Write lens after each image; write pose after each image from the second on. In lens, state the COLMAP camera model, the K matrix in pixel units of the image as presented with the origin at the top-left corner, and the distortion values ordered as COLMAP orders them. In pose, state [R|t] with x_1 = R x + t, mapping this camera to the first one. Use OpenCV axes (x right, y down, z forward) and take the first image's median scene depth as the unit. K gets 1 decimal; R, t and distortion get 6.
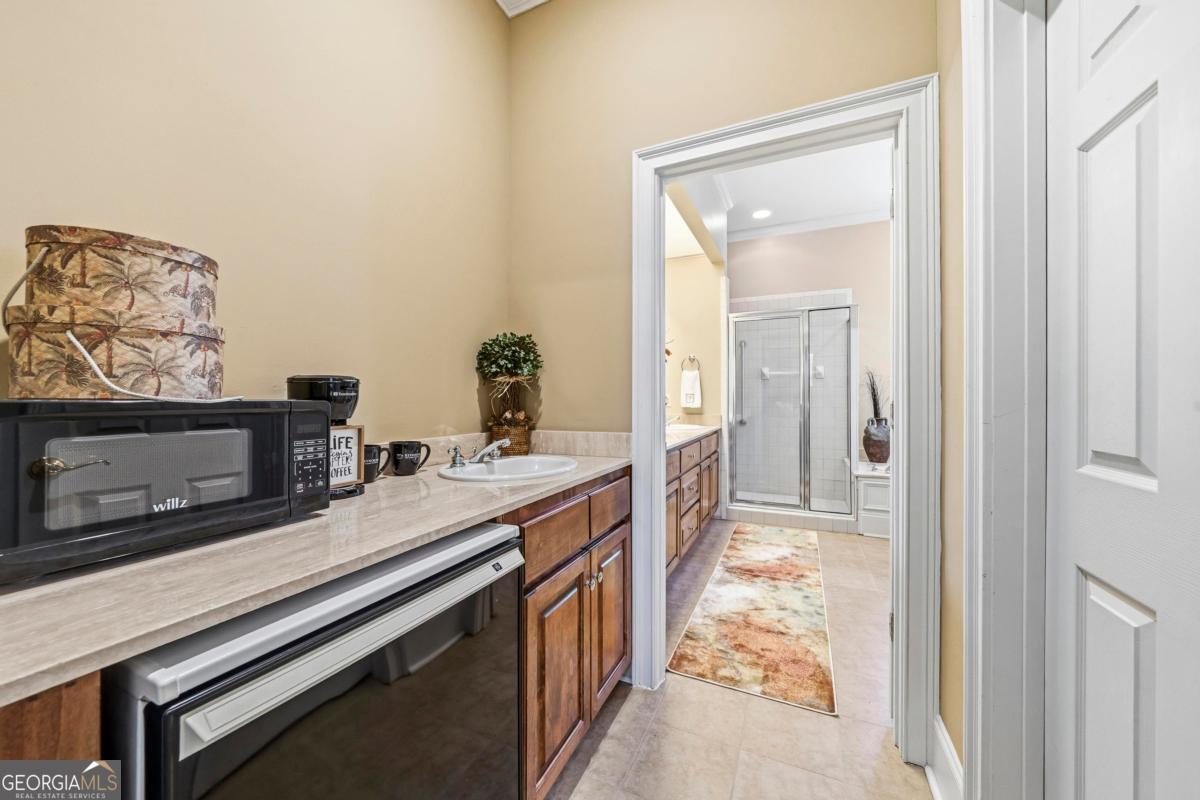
lens RADIAL K [[432.1, 0, 599.4], [0, 432.1, 398.8], [0, 0, 1]] dist [-0.001679, -0.000028]
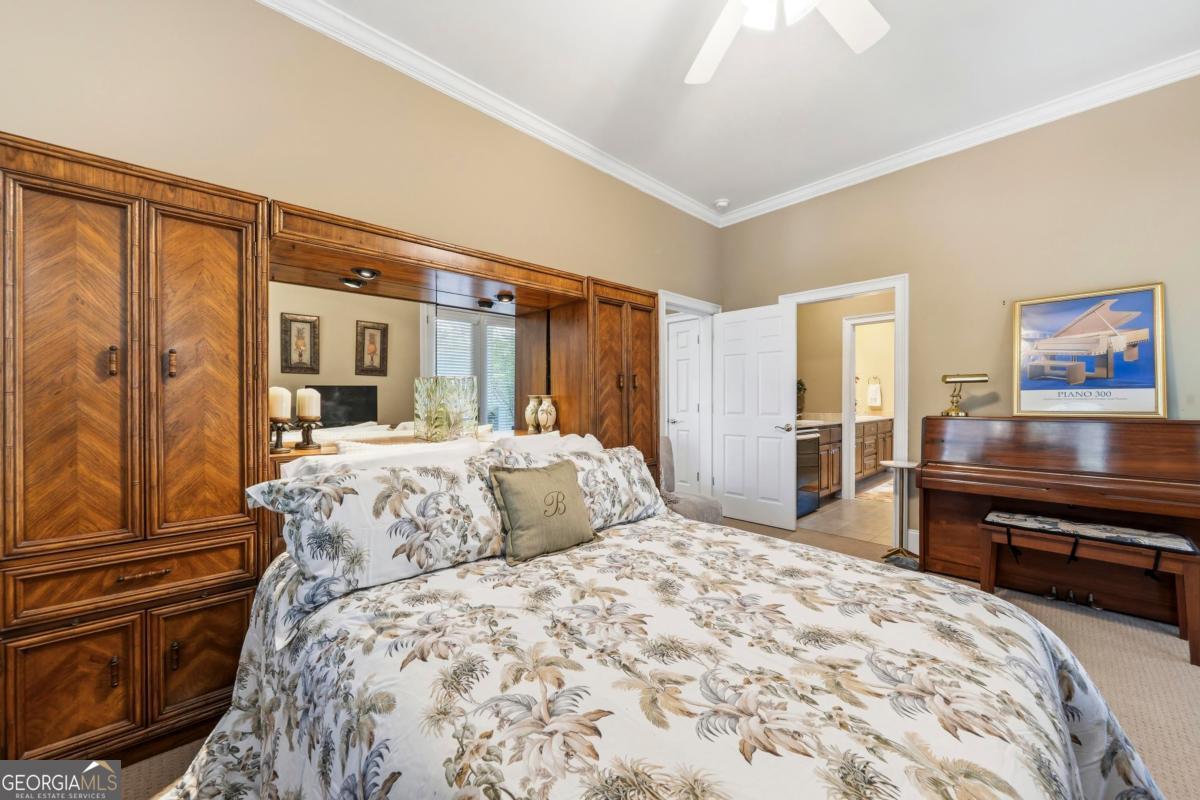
lens RADIAL K [[462.5, 0, 603.1], [0, 462.5, 401.2], [0, 0, 1]] dist [-0.003847, -0.000107]
pose [[0.934570, 0.003330, -0.355765, -0.165267], [-0.001253, 0.999981, 0.006068, -0.009325], [0.355778, -0.005225, 0.934556, -1.275497]]
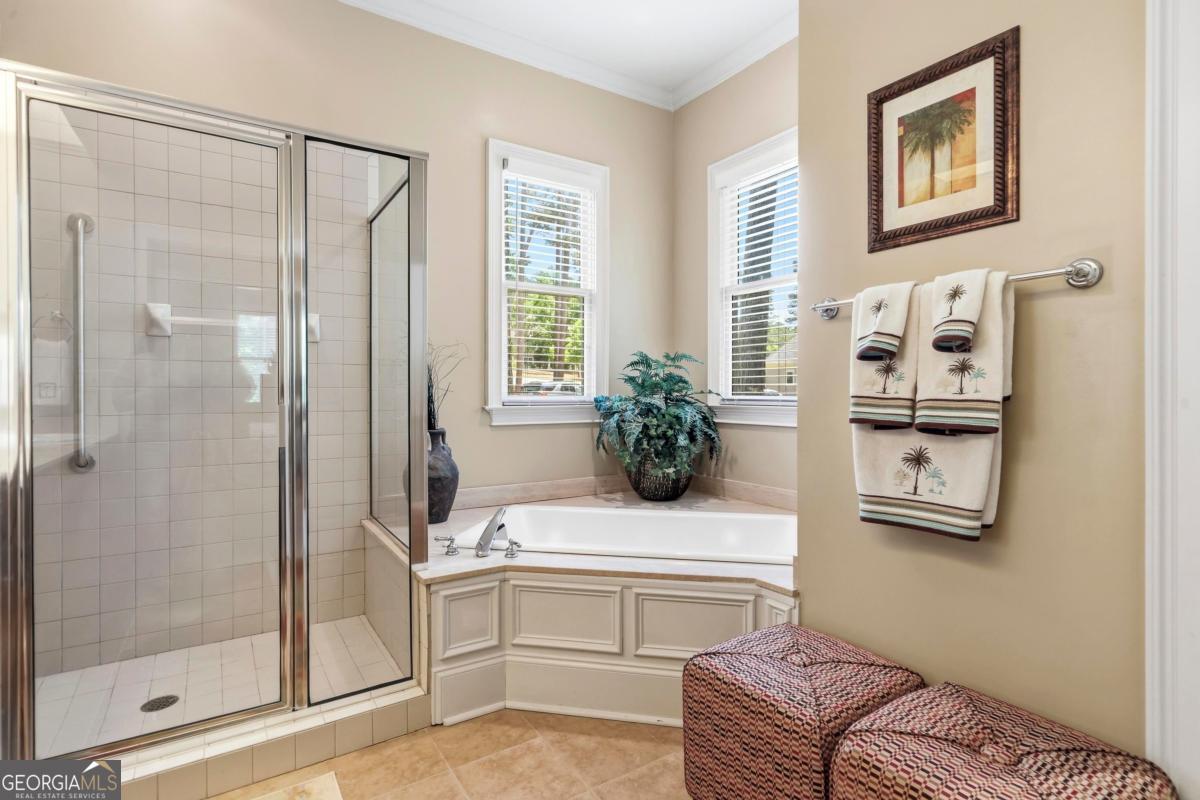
lens RADIAL K [[576.2, 0, 594.9], [0, 576.2, 395.9], [0, 0, 1]] dist [-0.005278, 0.000600]
pose [[0.527110, -0.005599, 0.849779, 0.225687], [0.002078, 0.999984, 0.005300, 0.003499], [-0.849795, -0.001028, 0.527113, 0.588456]]
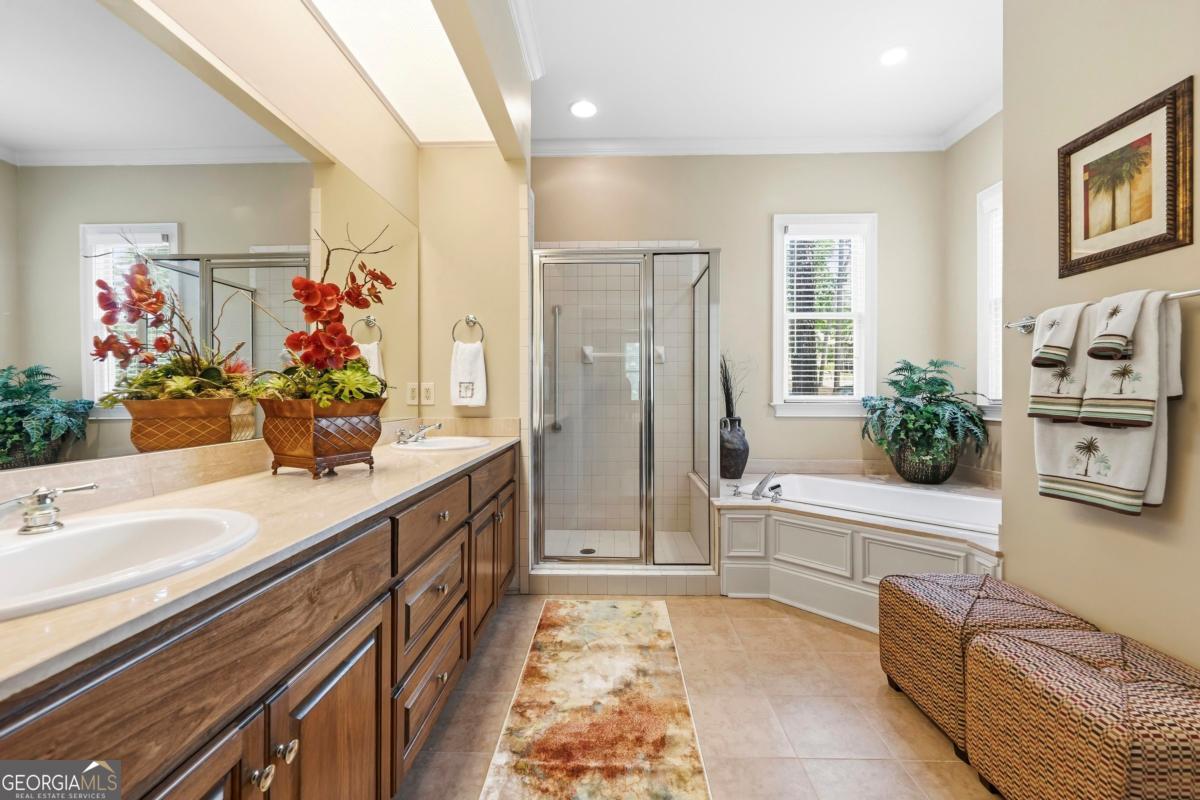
lens RADIAL K [[462.5, 0, 599.0], [0, 462.5, 396.9], [0, 0, 1]] dist [-0.003847, -0.000107]
pose [[0.920363, -0.001601, 0.391061, 0.151132], [-0.000673, 0.999984, 0.005679, 0.005047], [-0.391064, -0.005489, 0.920347, 0.422569]]
